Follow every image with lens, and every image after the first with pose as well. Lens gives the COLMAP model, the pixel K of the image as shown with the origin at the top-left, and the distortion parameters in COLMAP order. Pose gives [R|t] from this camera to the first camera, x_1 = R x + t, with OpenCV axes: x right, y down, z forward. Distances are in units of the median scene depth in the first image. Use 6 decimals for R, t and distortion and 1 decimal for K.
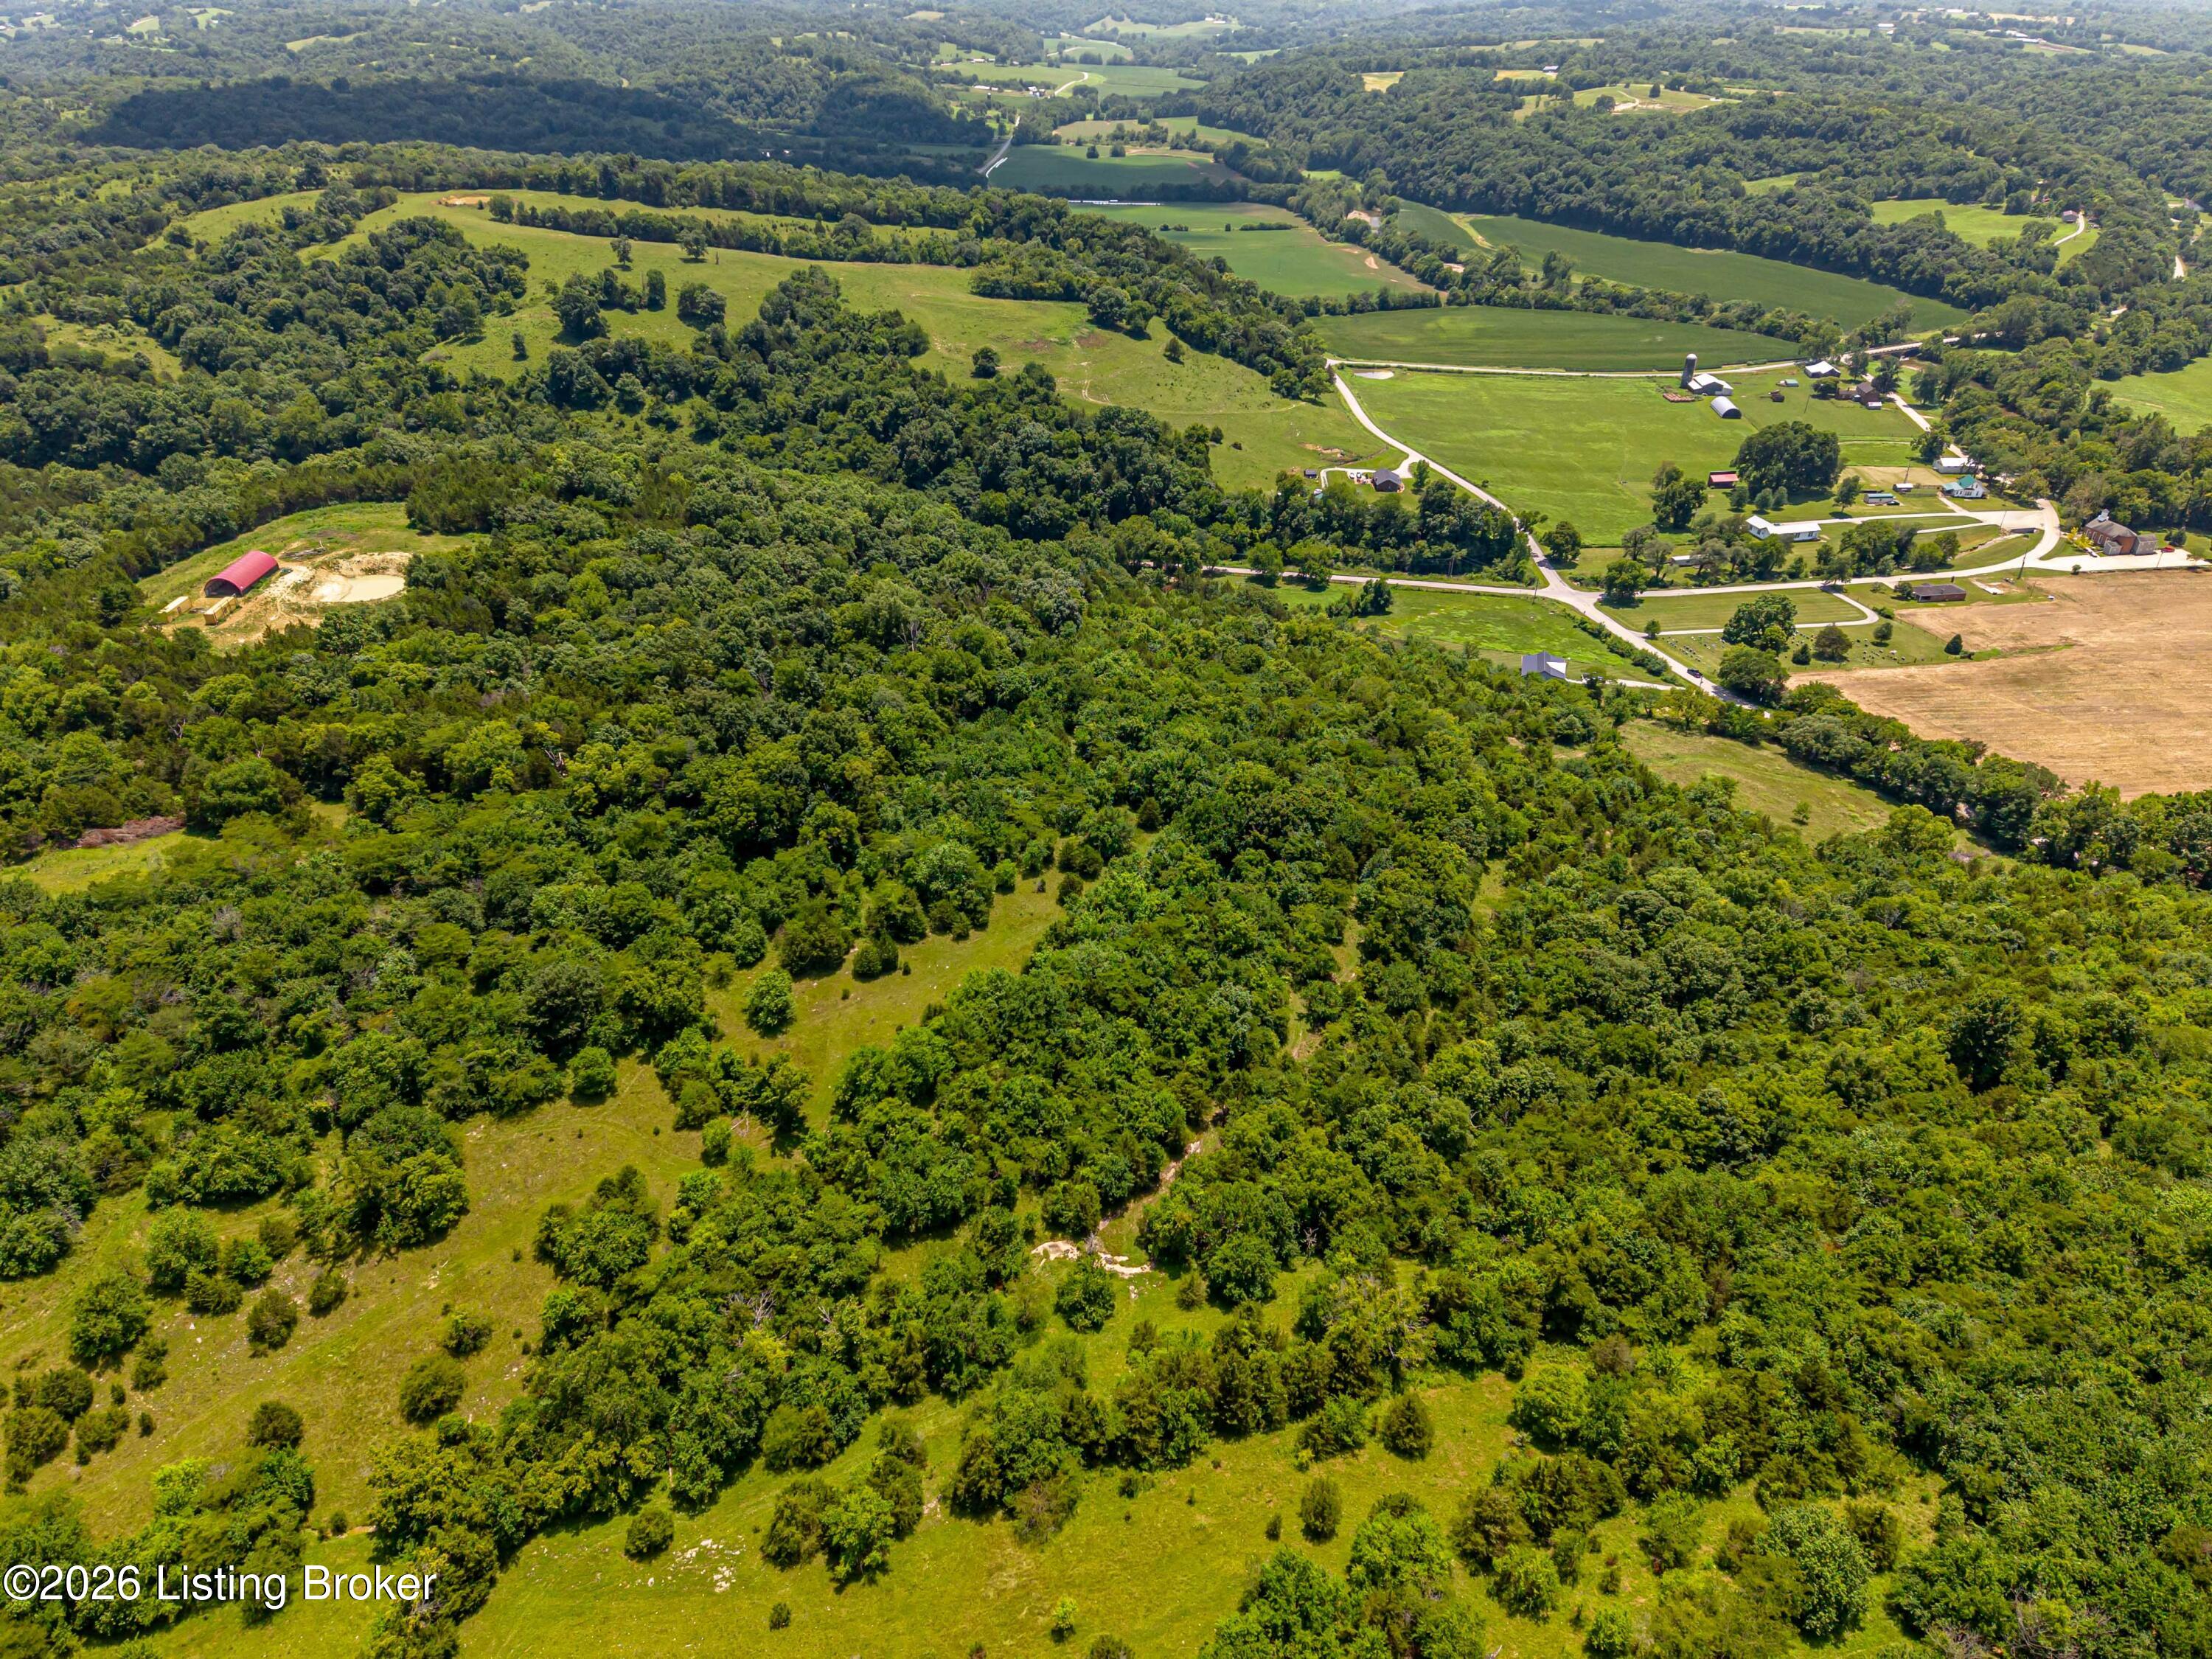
lens RADIAL K [[1410.4, 0, 1111.9], [0, 1410.4, 846.0], [0, 0, 1]] dist [0.243685, -0.234831]
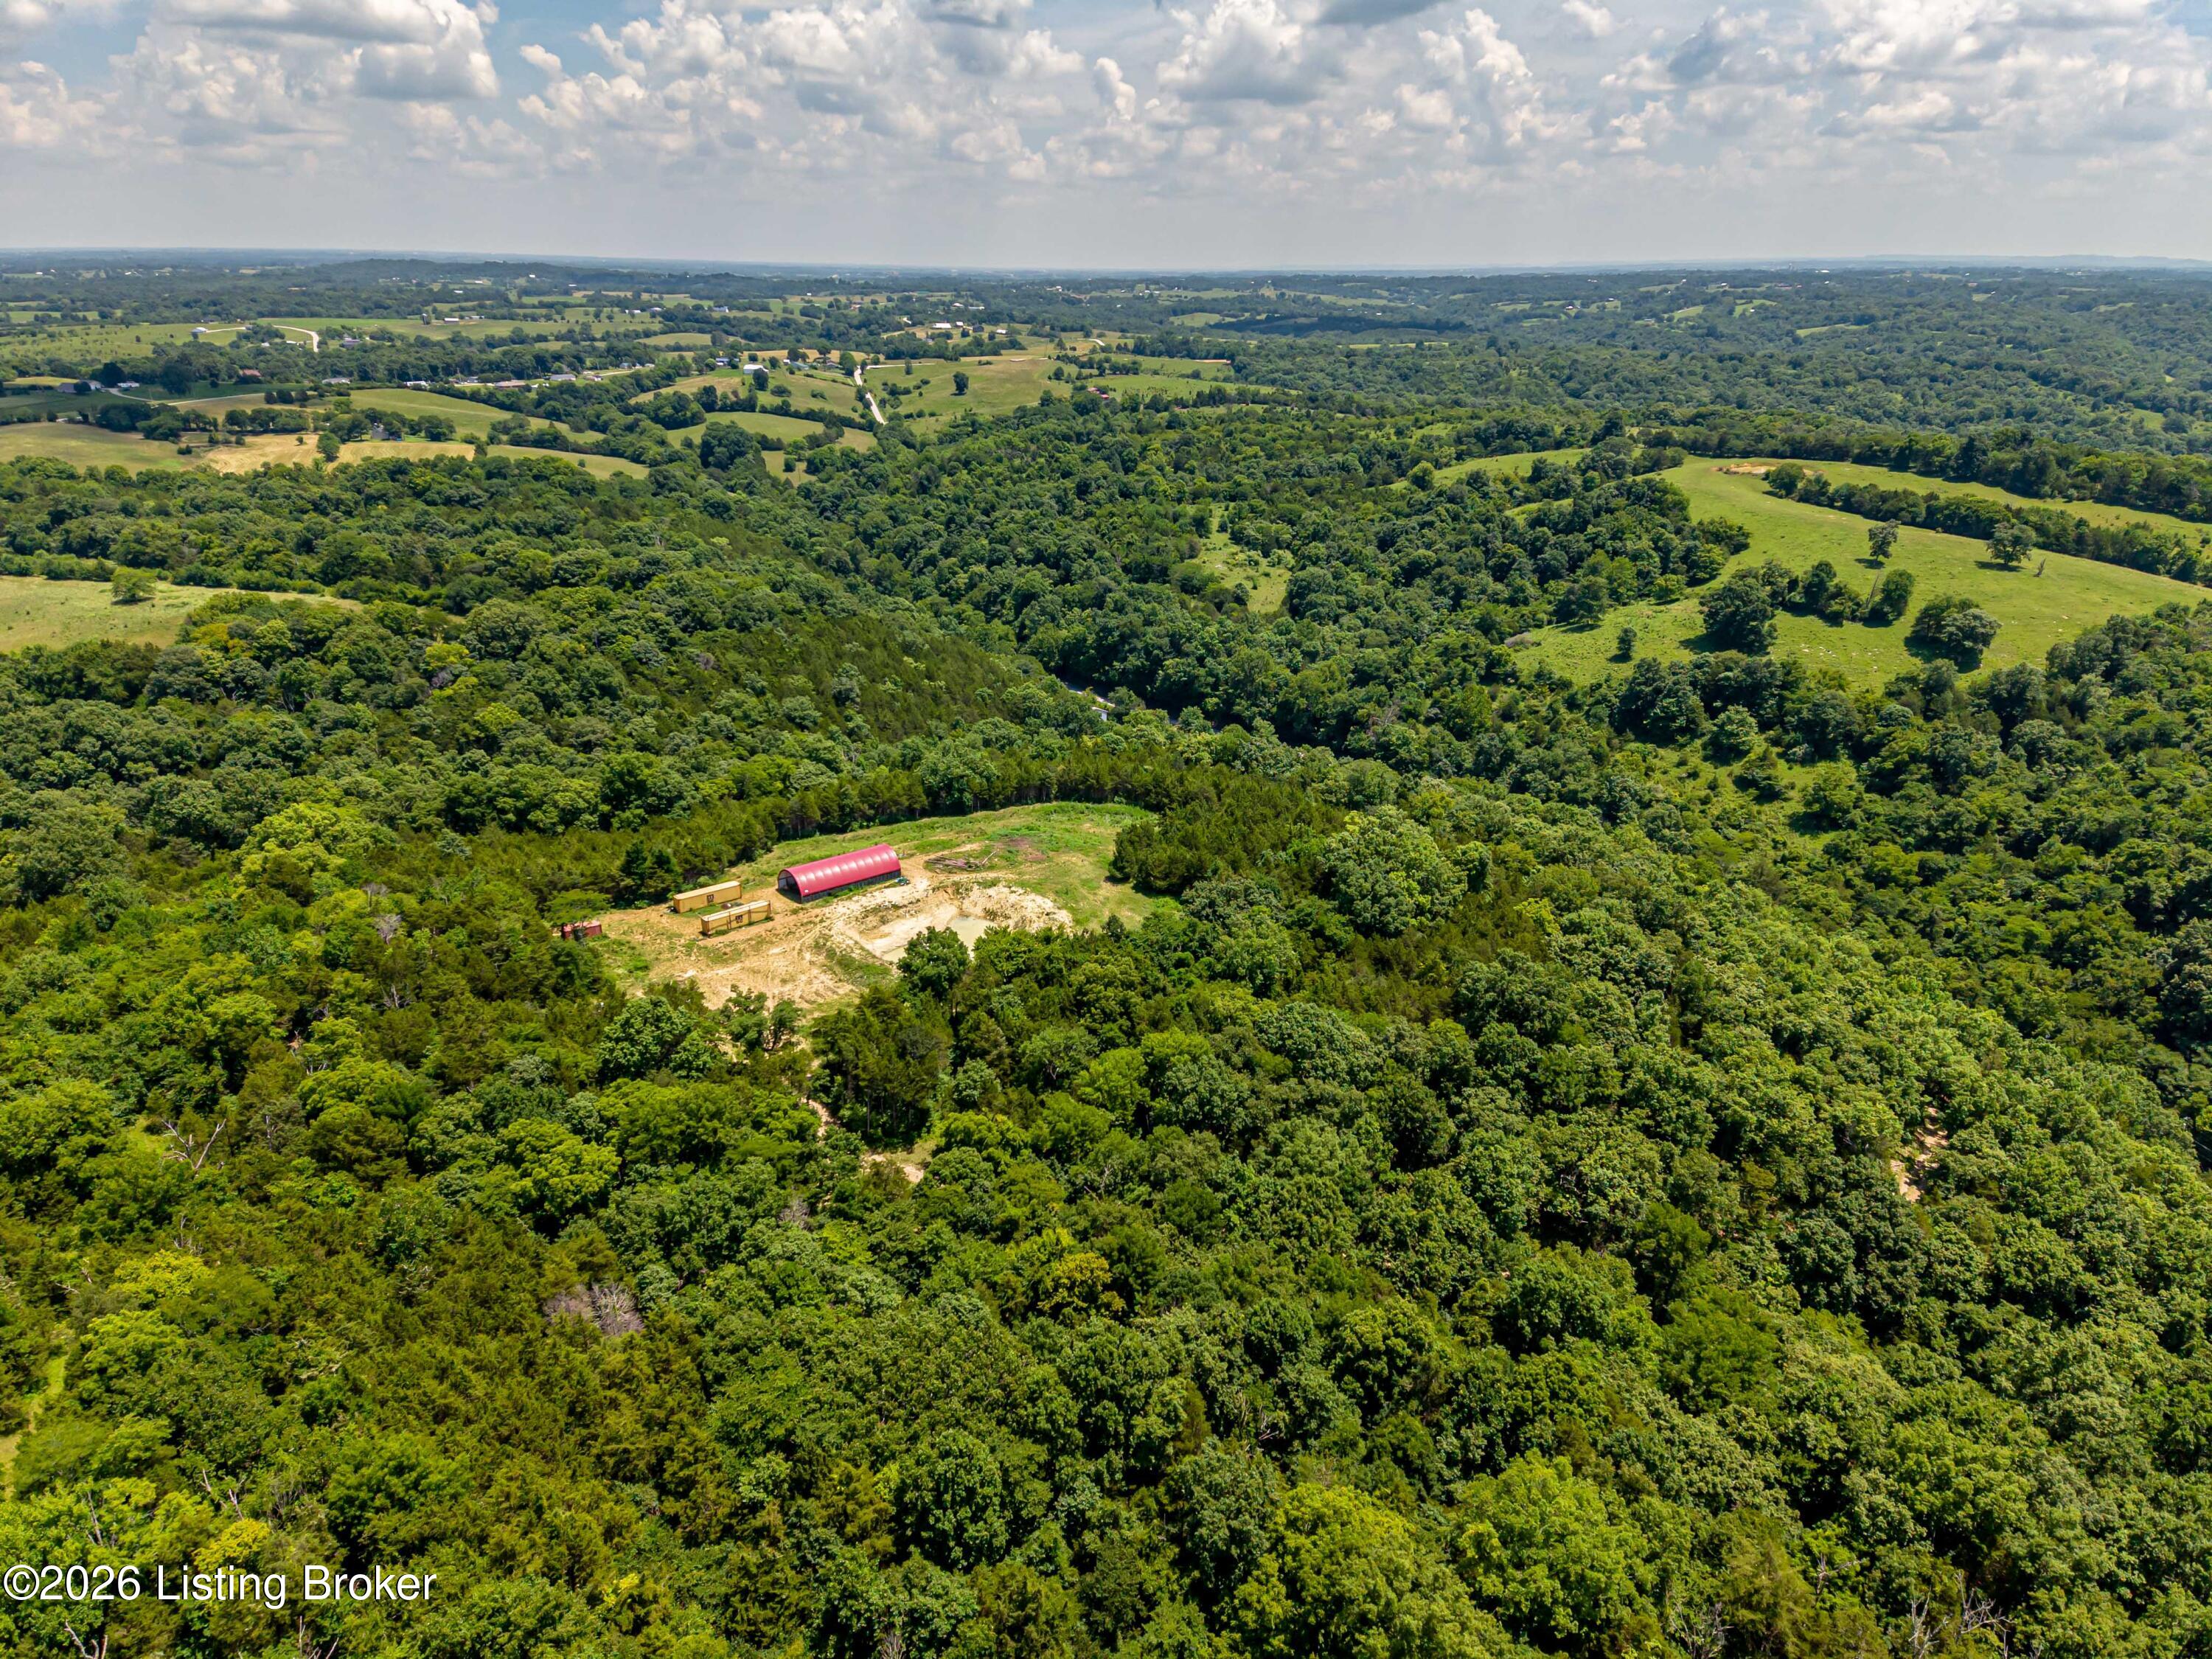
lens RADIAL K [[1410.4, 0, 1111.9], [0, 1410.4, 846.0], [0, 0, 1]] dist [0.243685, -0.234831]
pose [[0.614881, 0.295202, -0.731284, -0.021853], [-0.415979, 0.909210, 0.017262, -0.322221], [0.669987, 0.293585, 0.681855, 0.780426]]
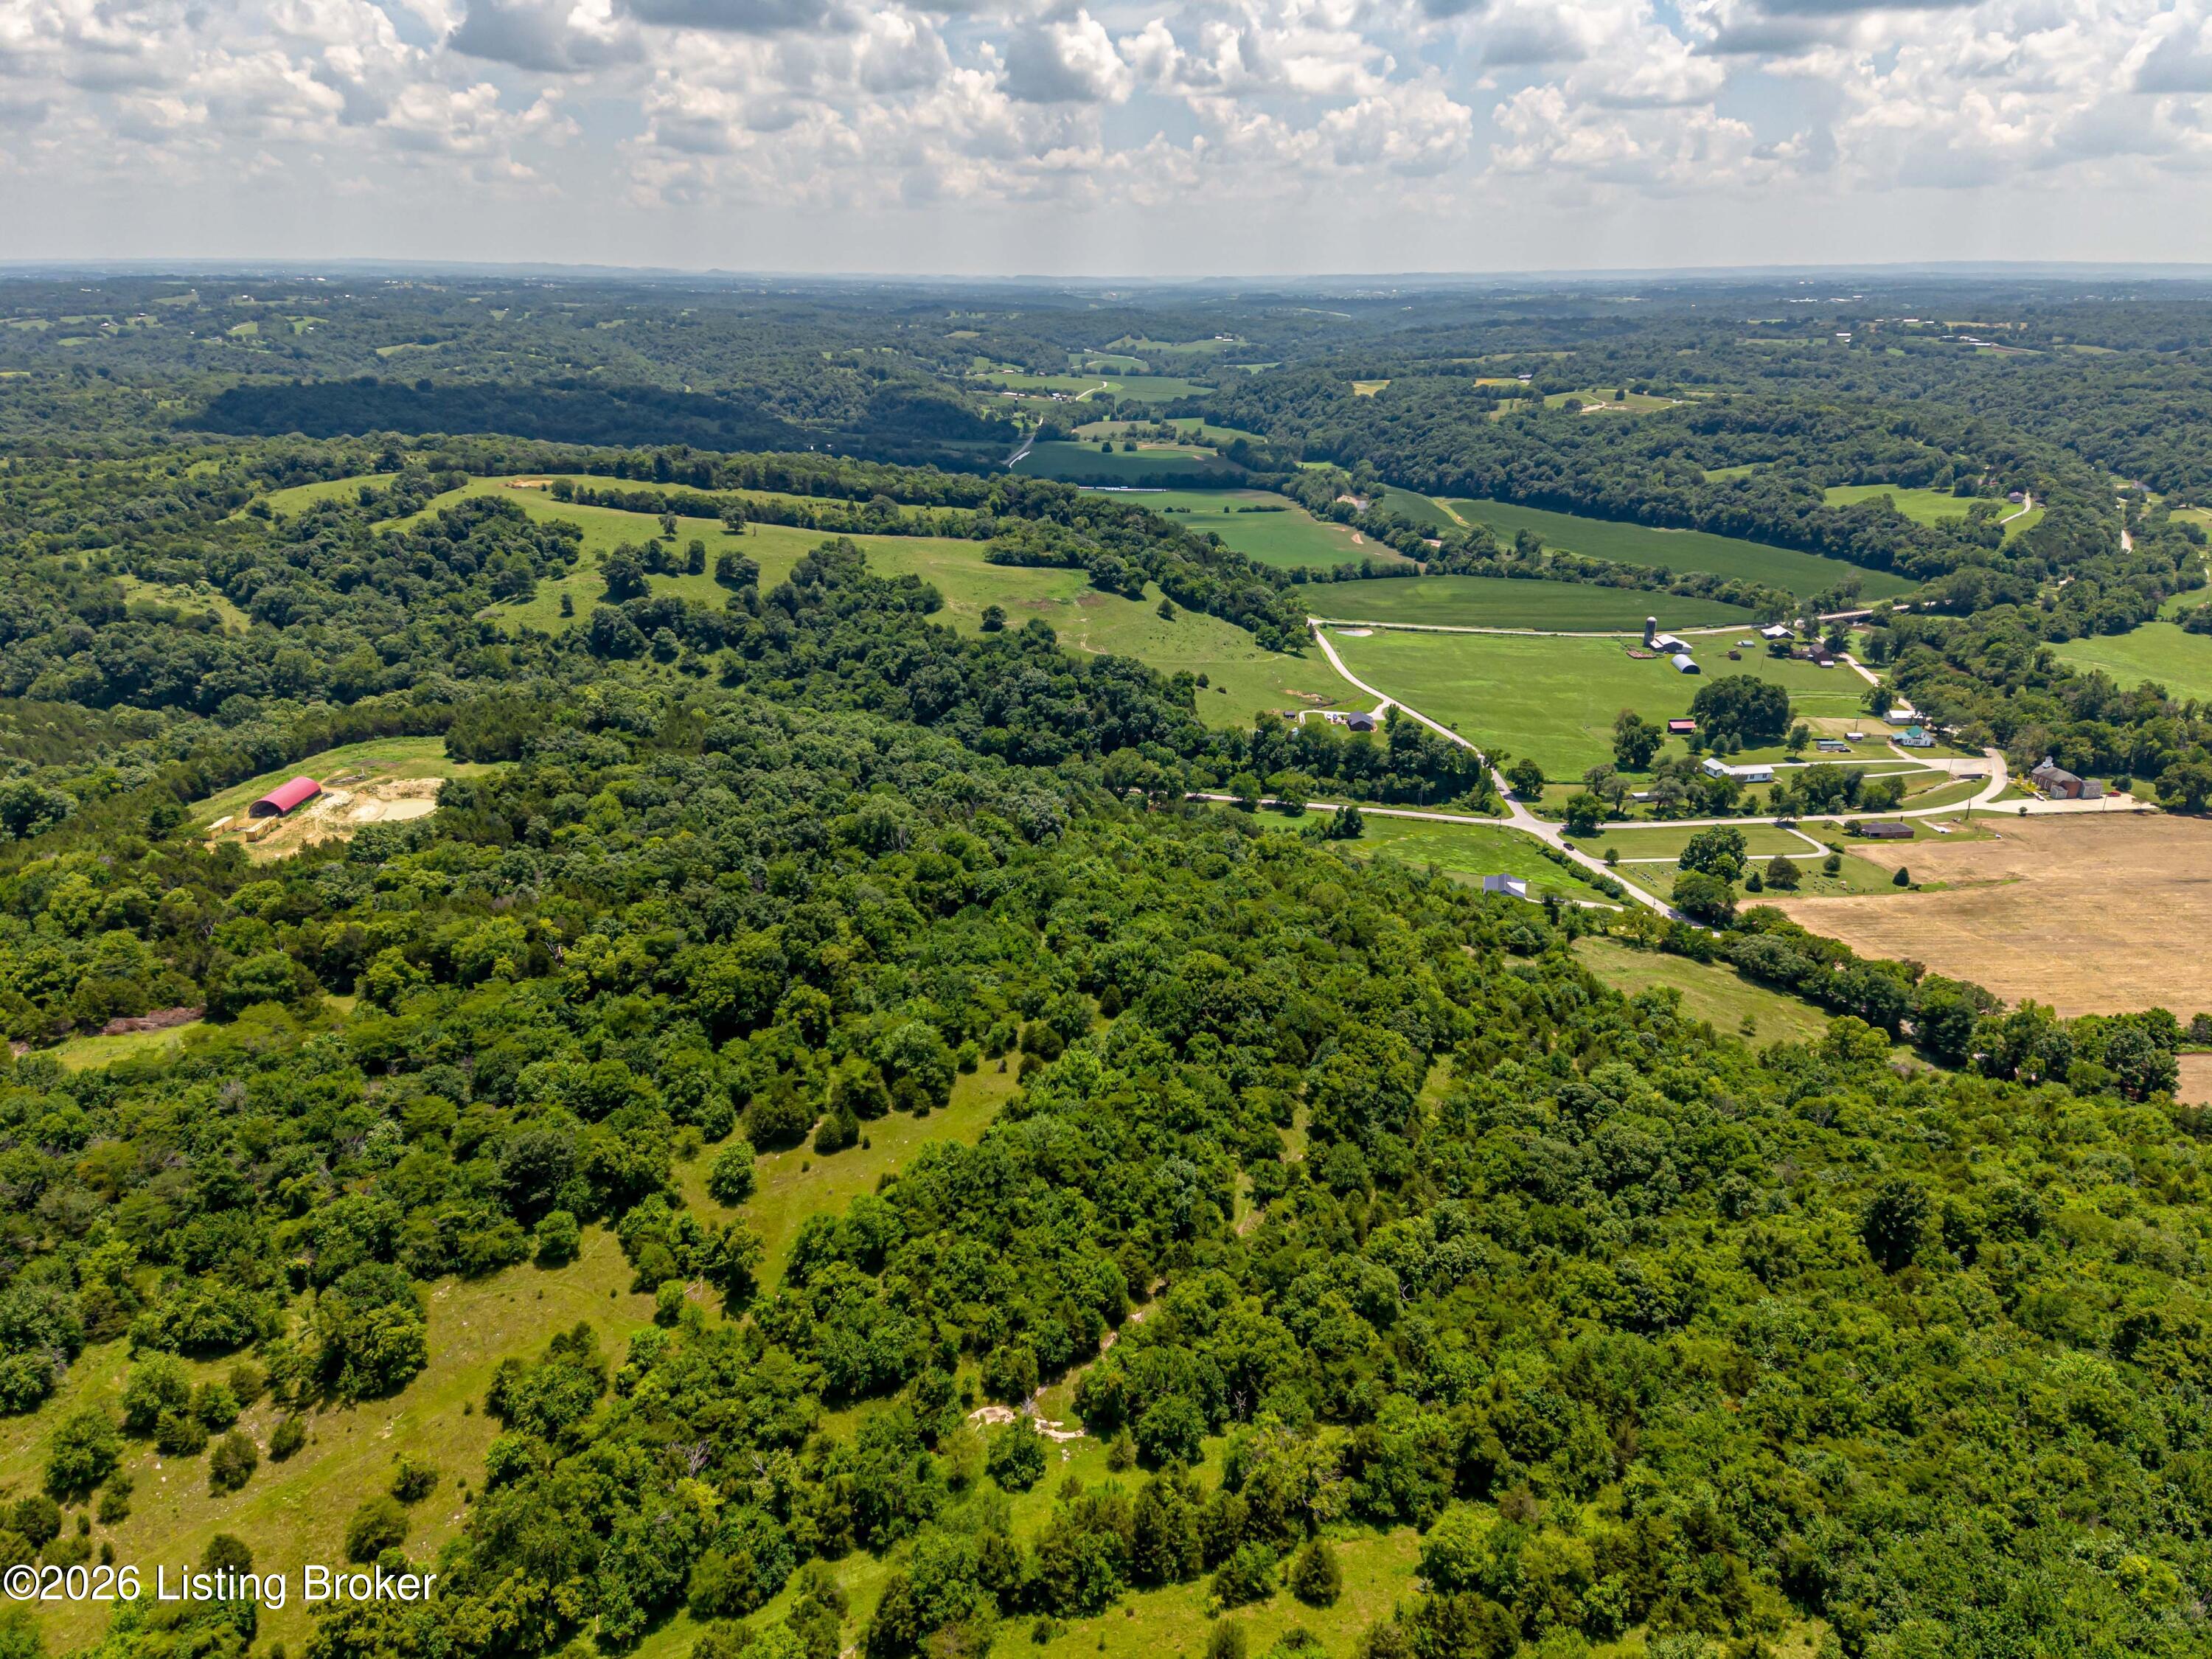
lens RADIAL K [[1410.4, 0, 1111.9], [0, 1410.4, 846.0], [0, 0, 1]] dist [0.243685, -0.234831]
pose [[0.999891, 0.005187, -0.013813, 0.036750], [-0.007464, 0.985366, -0.170287, 0.037315], [0.012727, 0.170372, 0.985298, -0.055896]]
